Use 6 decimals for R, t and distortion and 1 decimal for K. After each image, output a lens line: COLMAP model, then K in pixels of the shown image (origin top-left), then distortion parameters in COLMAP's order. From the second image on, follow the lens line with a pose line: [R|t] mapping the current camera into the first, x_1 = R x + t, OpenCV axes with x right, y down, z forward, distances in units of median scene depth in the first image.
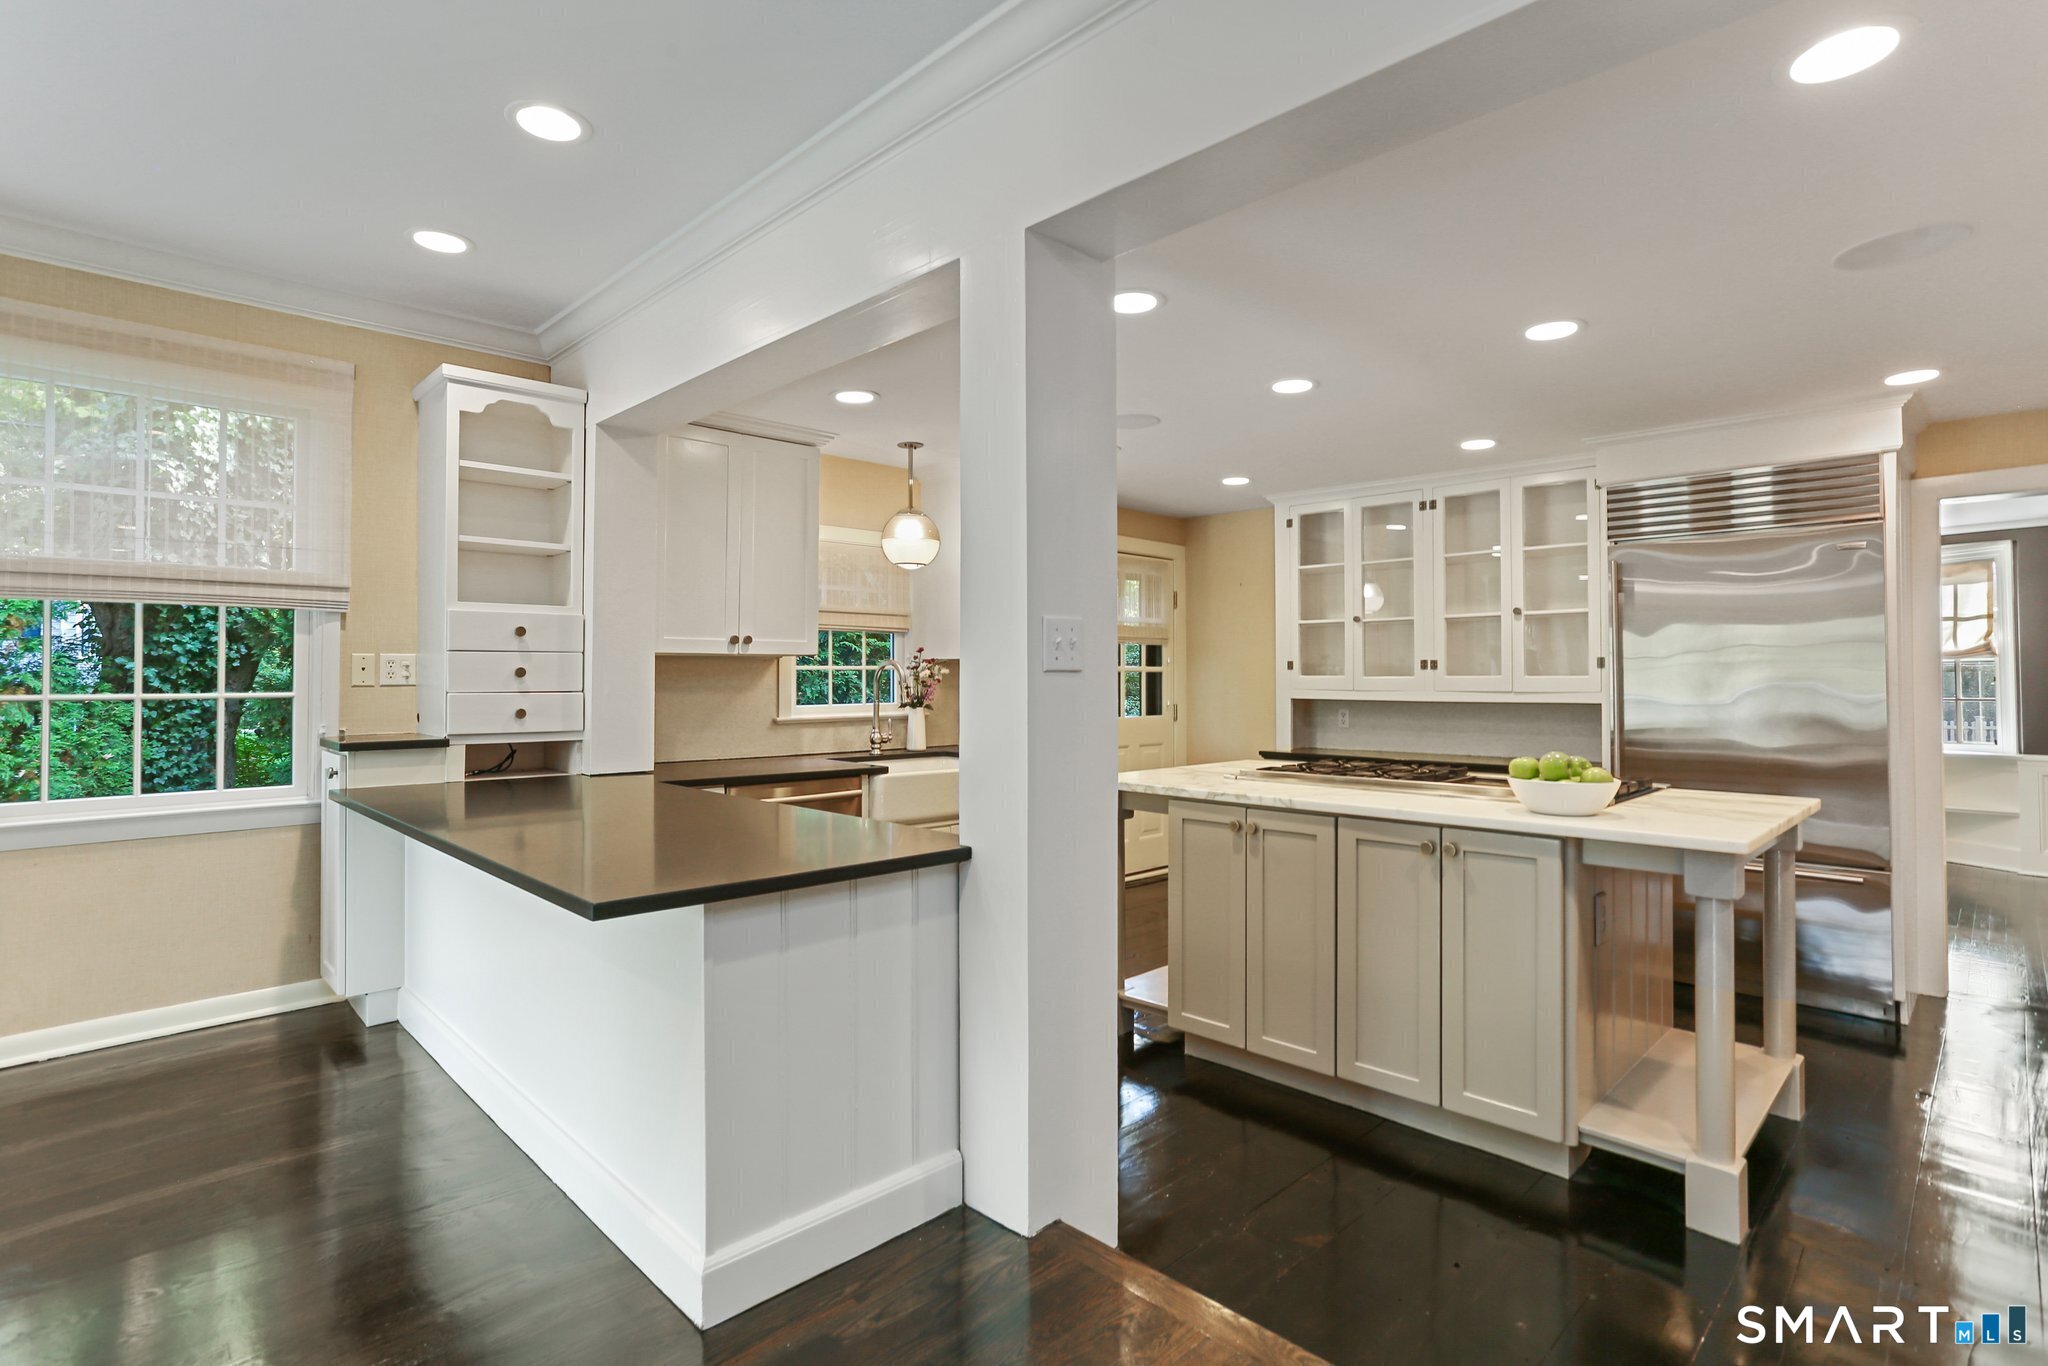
lens RADIAL K [[993.8, 0, 1016.6], [0, 993.8, 675.1], [0, 0, 1]] dist [-0.037475, 0.005209]
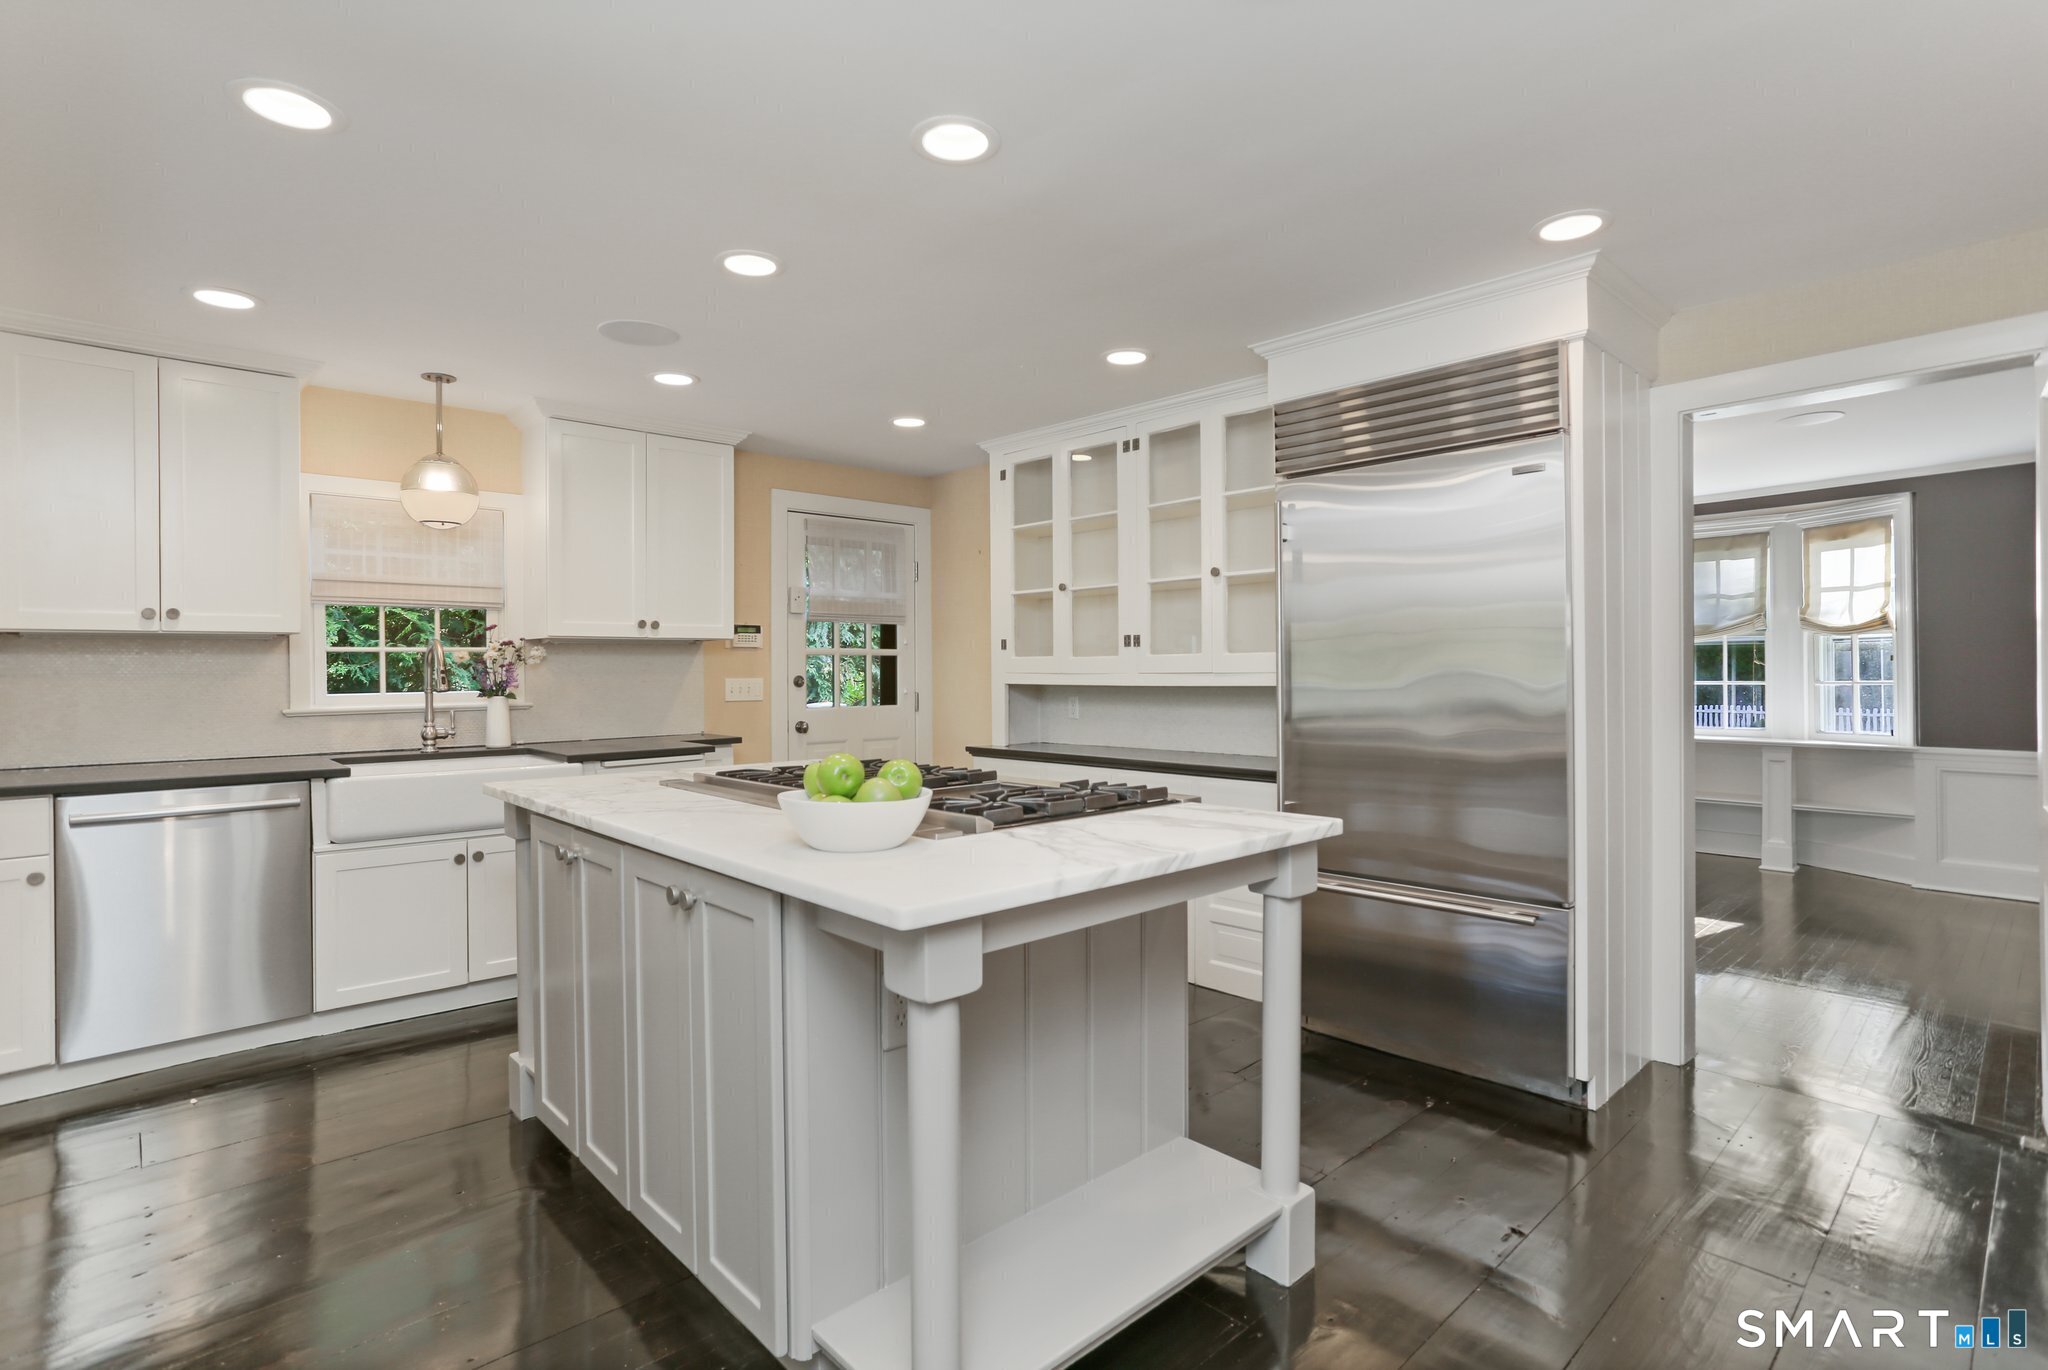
lens RADIAL K [[993.8, 0, 1035.3], [0, 993.8, 700.2], [0, 0, 1]] dist [-0.037475, 0.005209]
pose [[0.999910, -0.006536, -0.011753, 0.364729], [0.006906, 0.999472, 0.031747, 0.012716], [0.011540, -0.031826, 0.999427, 0.178422]]
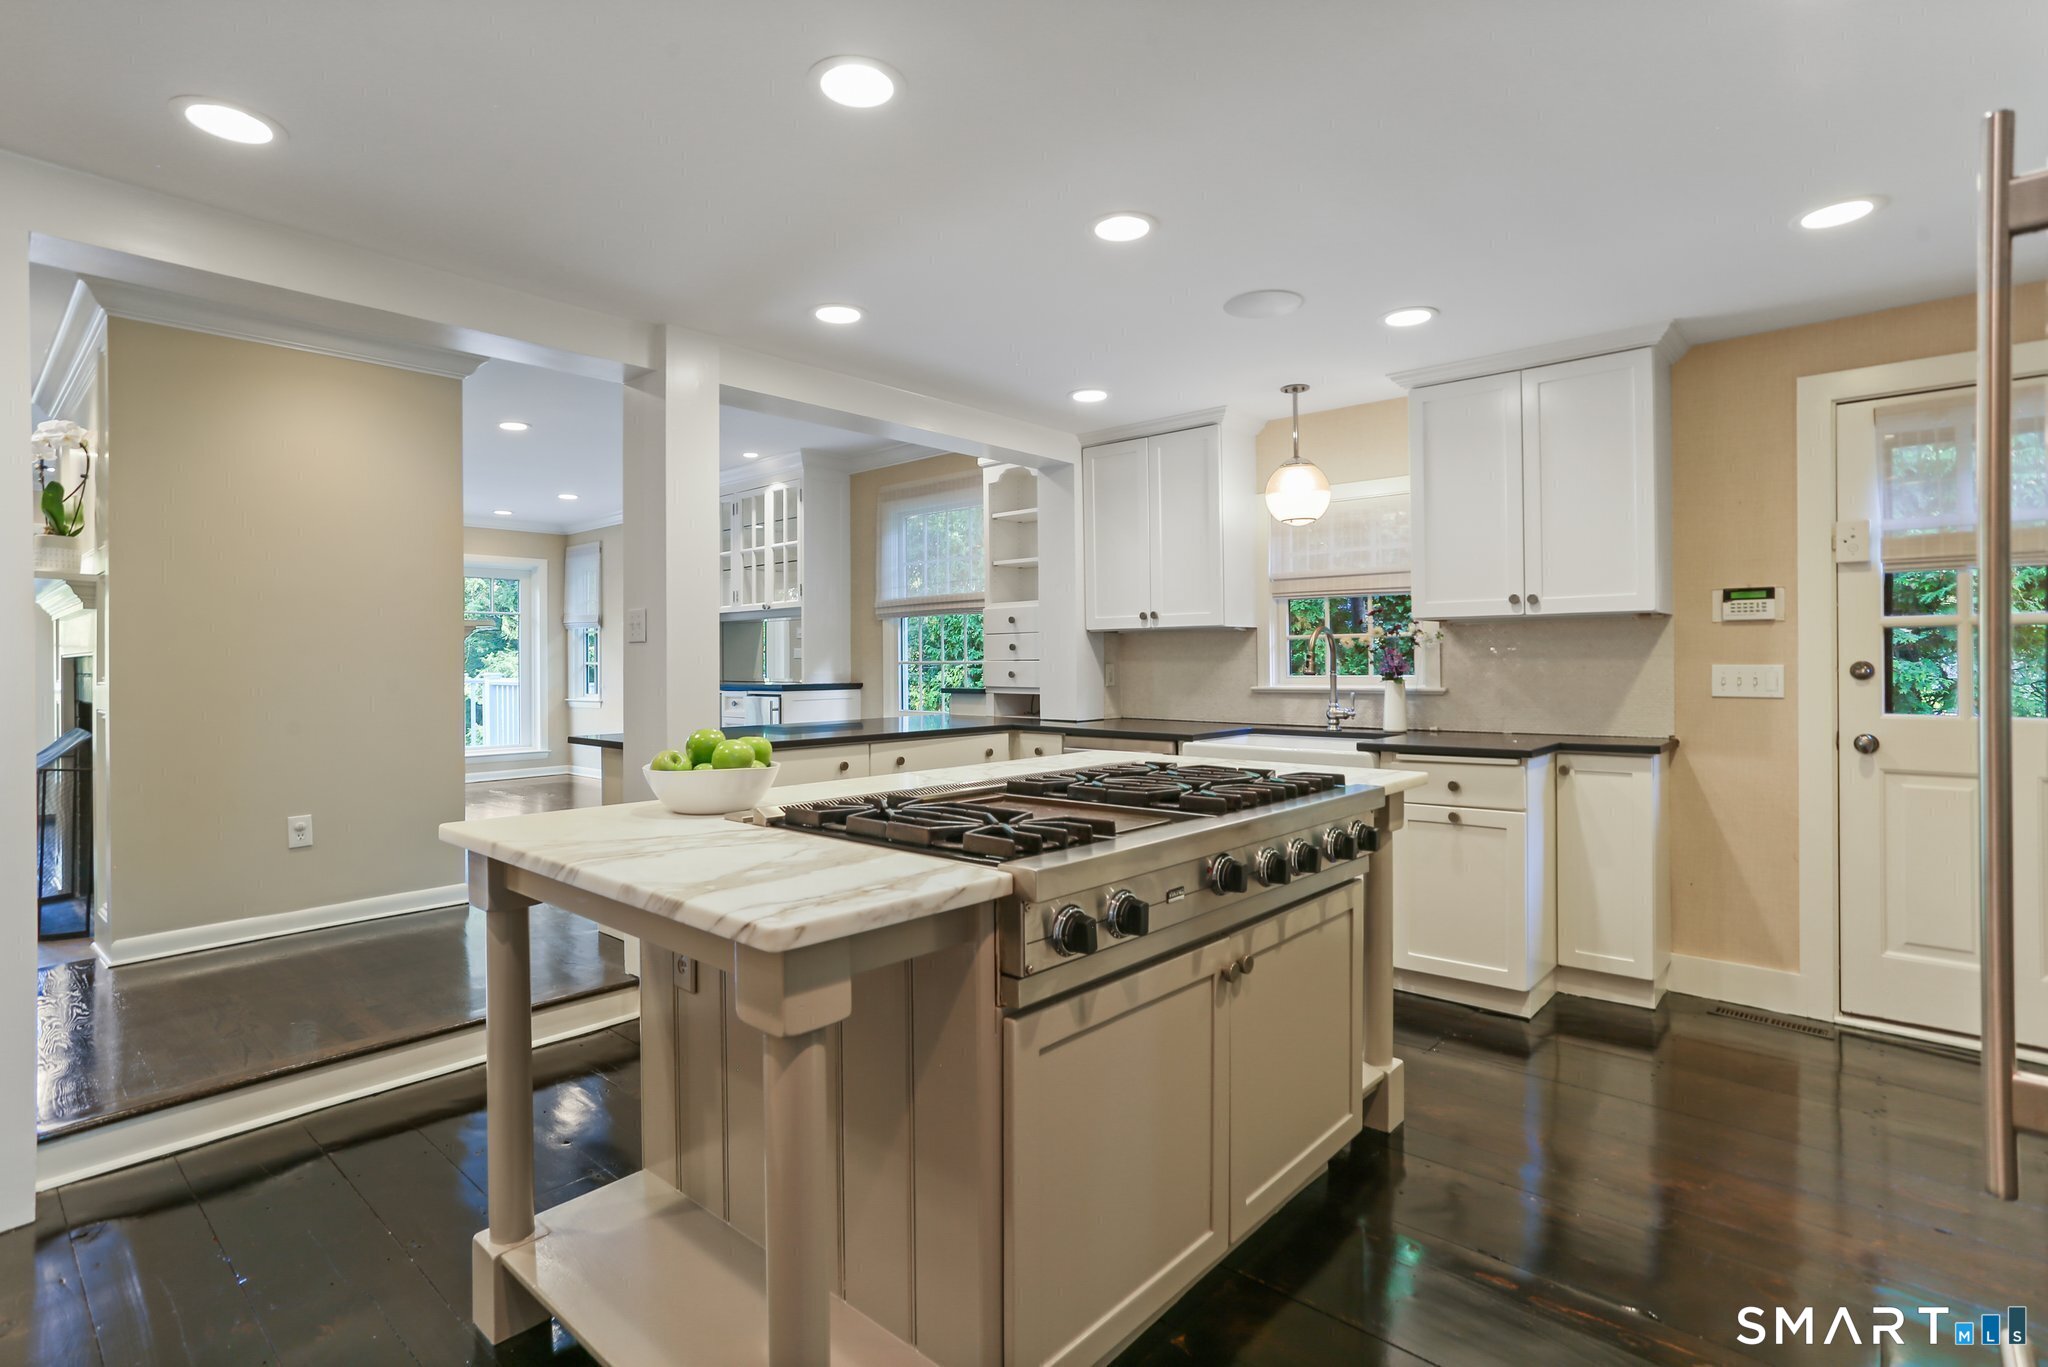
lens RADIAL K [[993.8, 0, 987.1], [0, 993.8, 655.1], [0, 0, 1]] dist [-0.037475, 0.005209]
pose [[0.046404, -0.003419, -0.998917, 0.716121], [0.011510, 0.999930, -0.002888, 0.009410], [0.998856, -0.011364, 0.046440, 0.624511]]
